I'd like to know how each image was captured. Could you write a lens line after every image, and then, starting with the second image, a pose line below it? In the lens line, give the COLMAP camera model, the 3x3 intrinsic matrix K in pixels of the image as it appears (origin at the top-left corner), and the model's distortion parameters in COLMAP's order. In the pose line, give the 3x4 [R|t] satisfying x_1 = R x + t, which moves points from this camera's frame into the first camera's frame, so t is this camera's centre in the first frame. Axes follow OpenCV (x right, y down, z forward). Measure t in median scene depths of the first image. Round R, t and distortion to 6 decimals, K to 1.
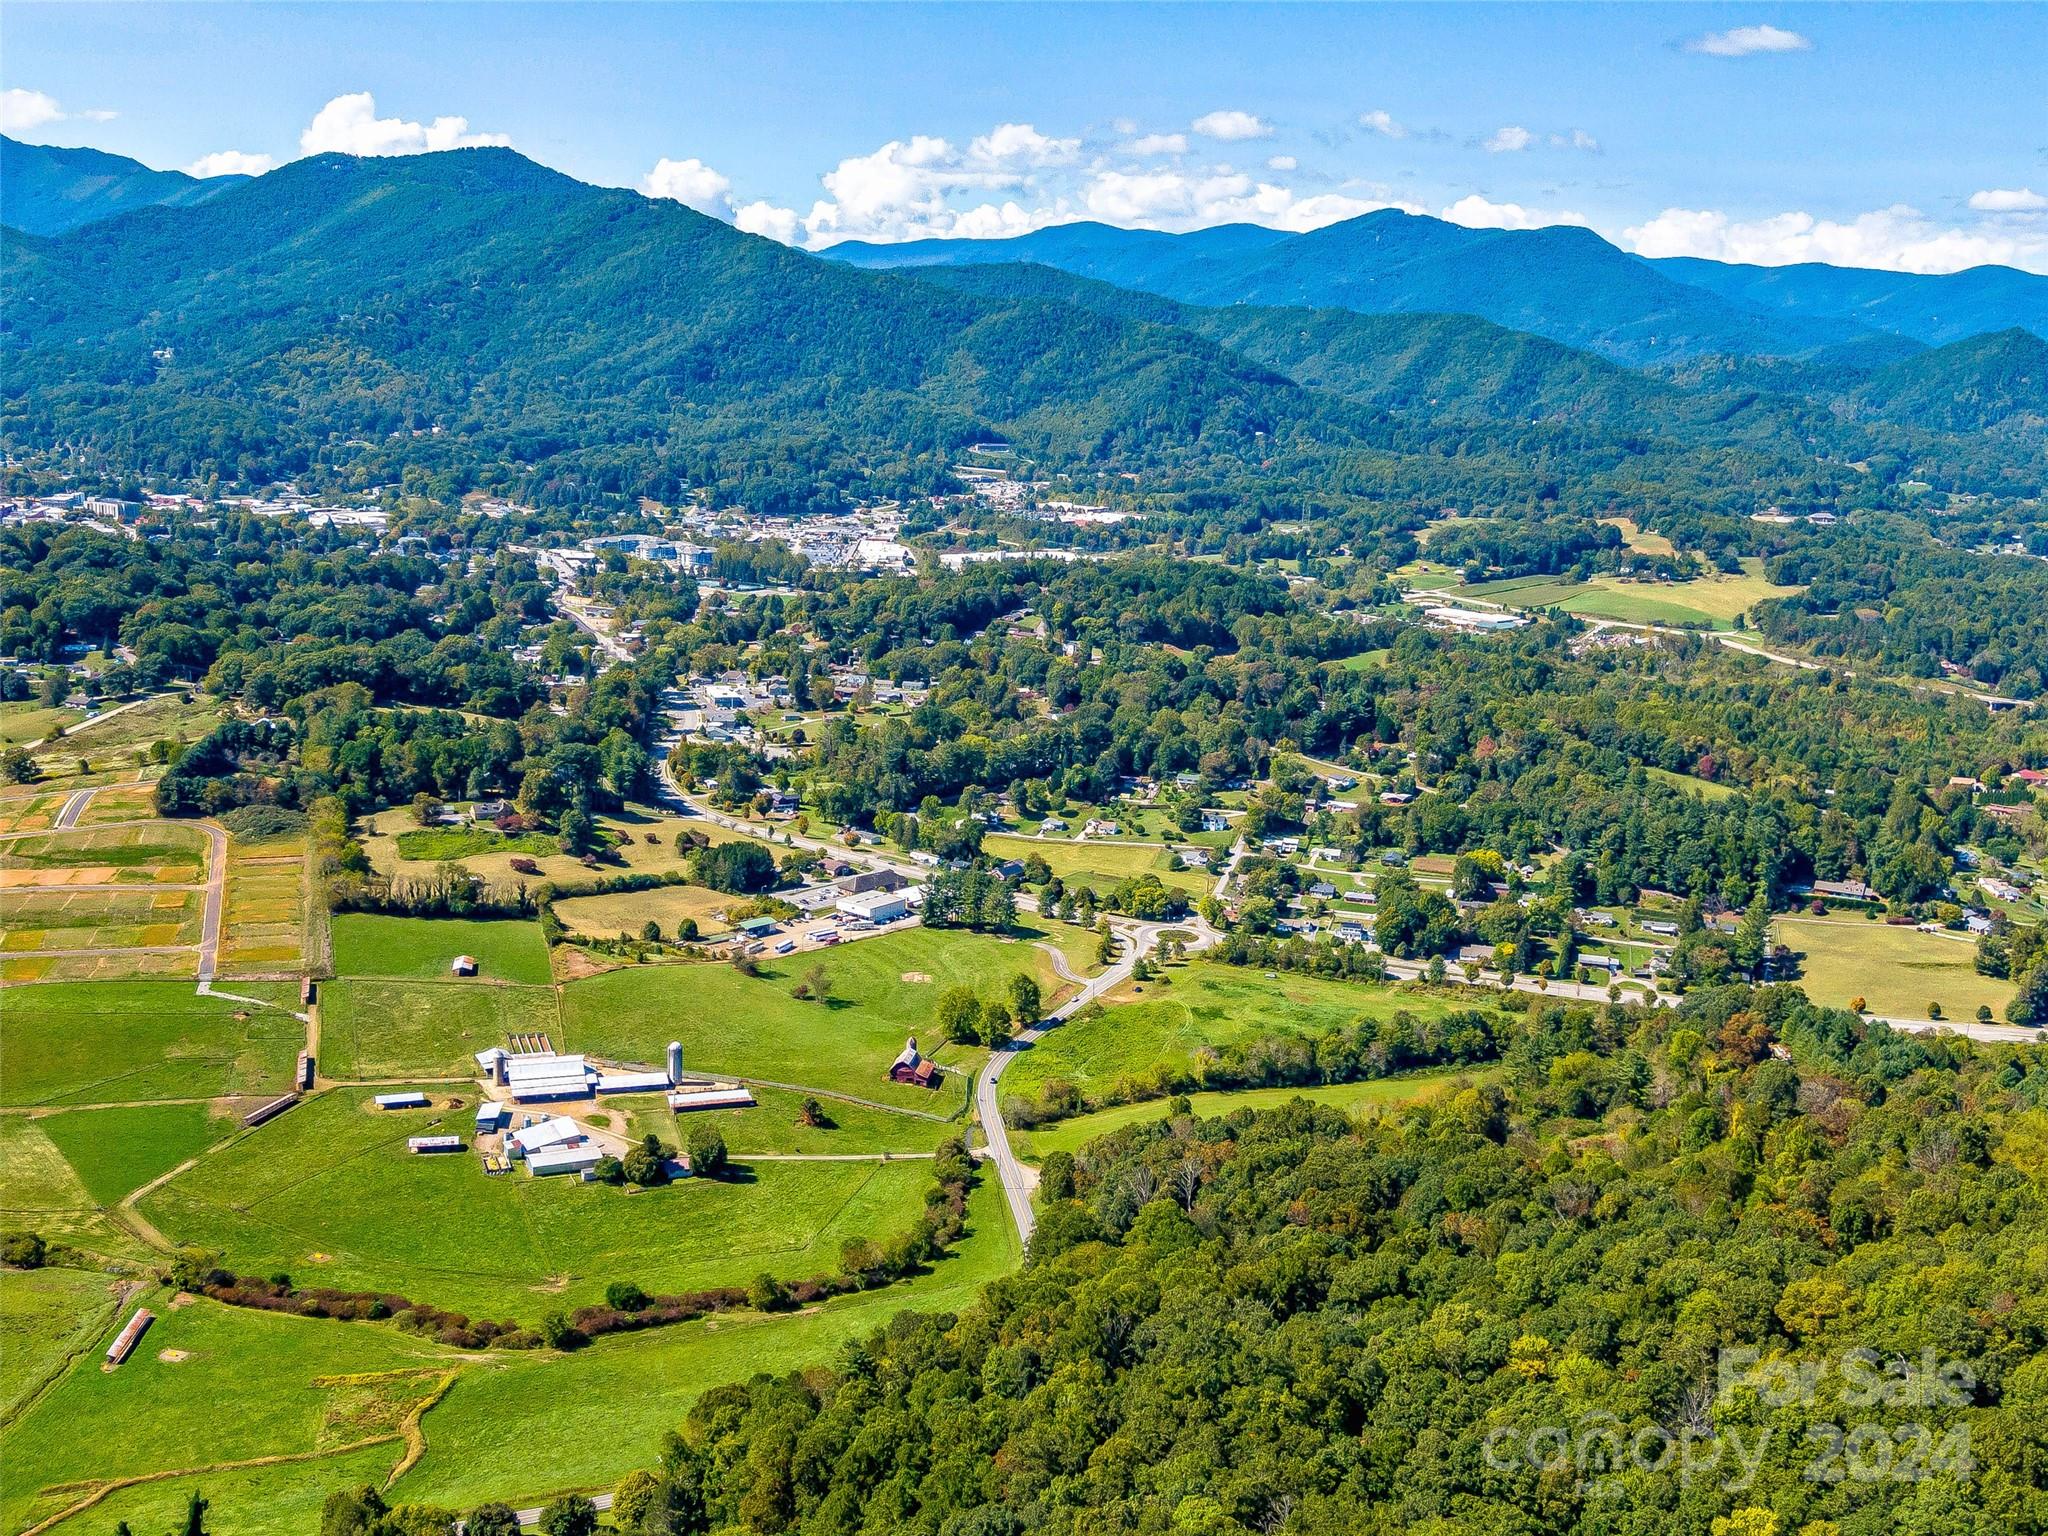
lens RADIAL K [[2337.8, 0, 1024.1], [0, 2337.8, 765.1], [0, 0, 1]] dist [-0.011777, 0.000000]
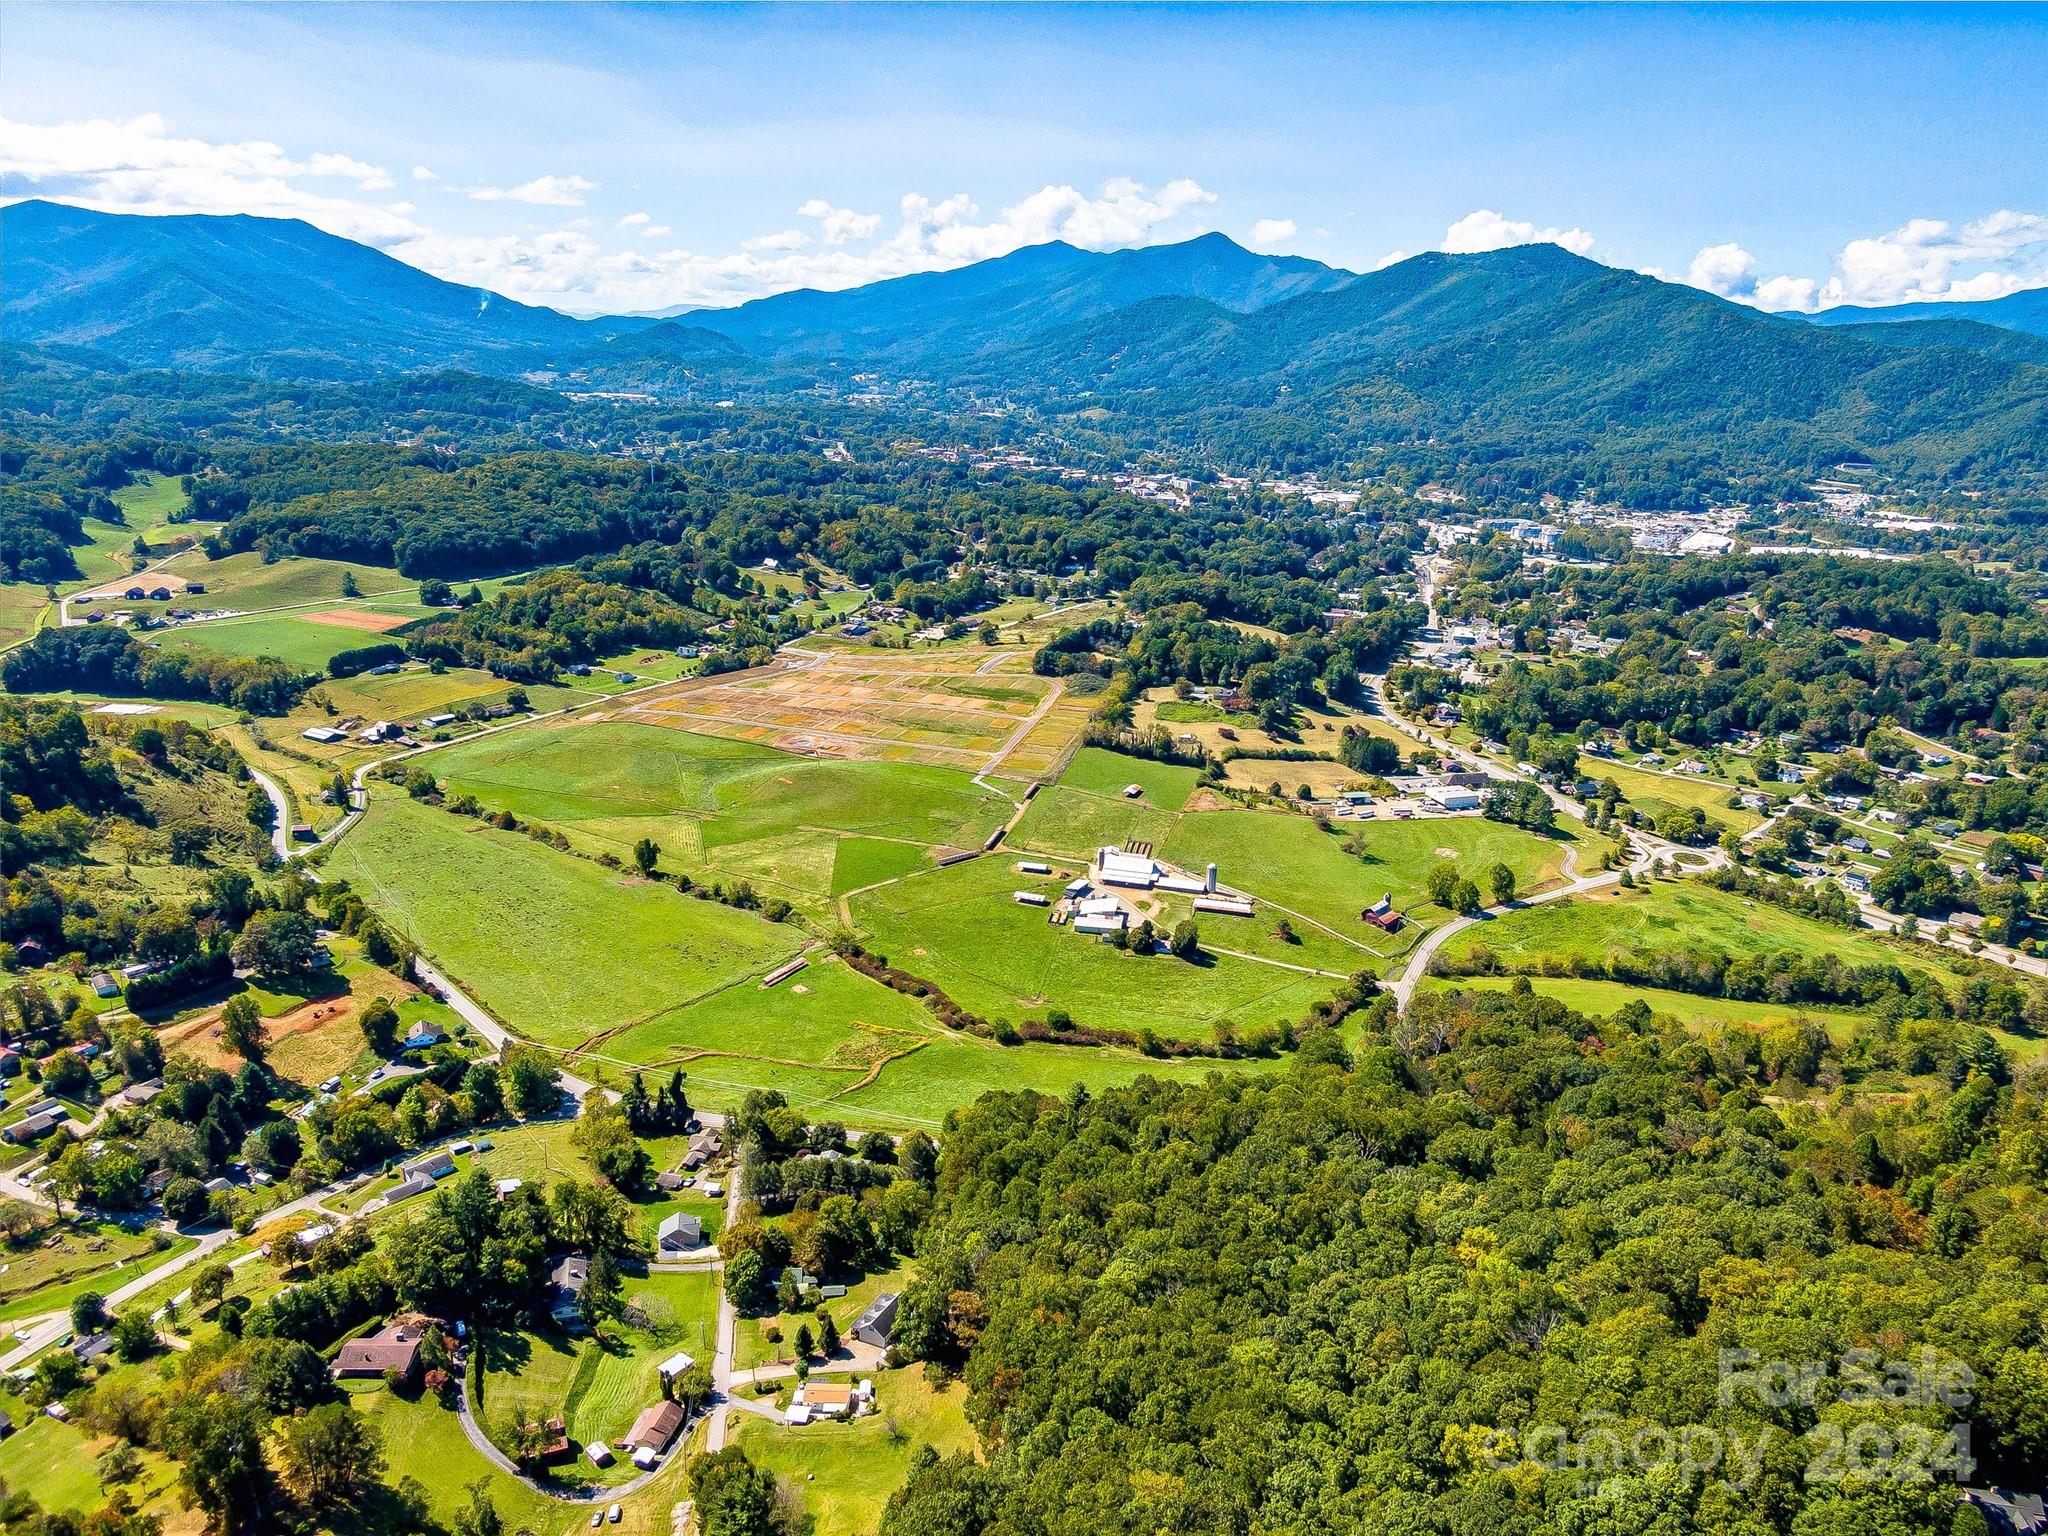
lens RADIAL K [[1518.9, 0, 1021.7], [0, 1518.9, 766.6], [0, 0, 1]] dist [0.008271, -0.023594]
pose [[0.813485, 0.145315, -0.563139, 0.205478], [-0.107381, 0.989163, 0.100131, -0.016780], [0.571587, -0.020985, 0.820273, 0.119647]]
